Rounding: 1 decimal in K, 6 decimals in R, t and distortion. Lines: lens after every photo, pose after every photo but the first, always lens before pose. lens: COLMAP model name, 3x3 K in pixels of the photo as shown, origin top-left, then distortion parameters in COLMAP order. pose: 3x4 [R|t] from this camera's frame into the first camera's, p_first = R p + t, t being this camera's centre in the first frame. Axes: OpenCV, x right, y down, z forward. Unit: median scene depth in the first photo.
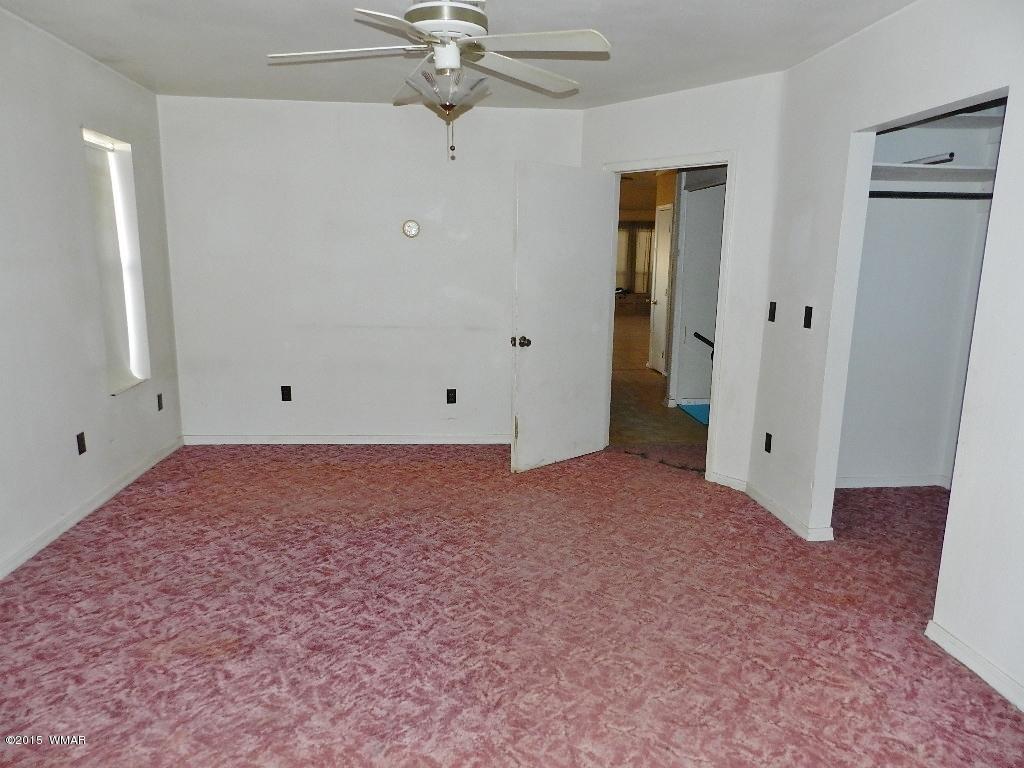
lens RADIAL K [[688.6, 0, 510.7], [0, 688.6, 385.0], [0, 0, 1]] dist [0.003982, 0.000290]
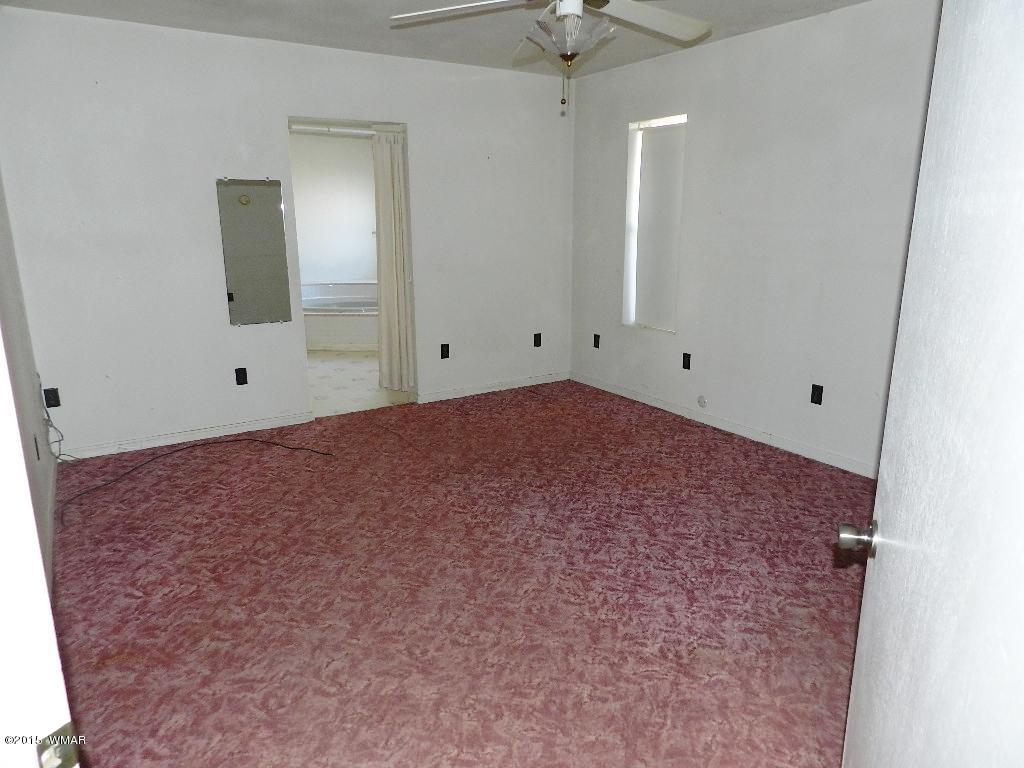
lens RADIAL K [[688.6, 0, 512.7], [0, 688.6, 383.9], [0, 0, 1]] dist [0.003982, 0.000290]
pose [[-0.893913, 0.094815, -0.438099, 0.405697], [-0.096746, 0.913524, 0.395113, -0.332168], [0.437676, 0.395581, -0.807438, 1.763180]]
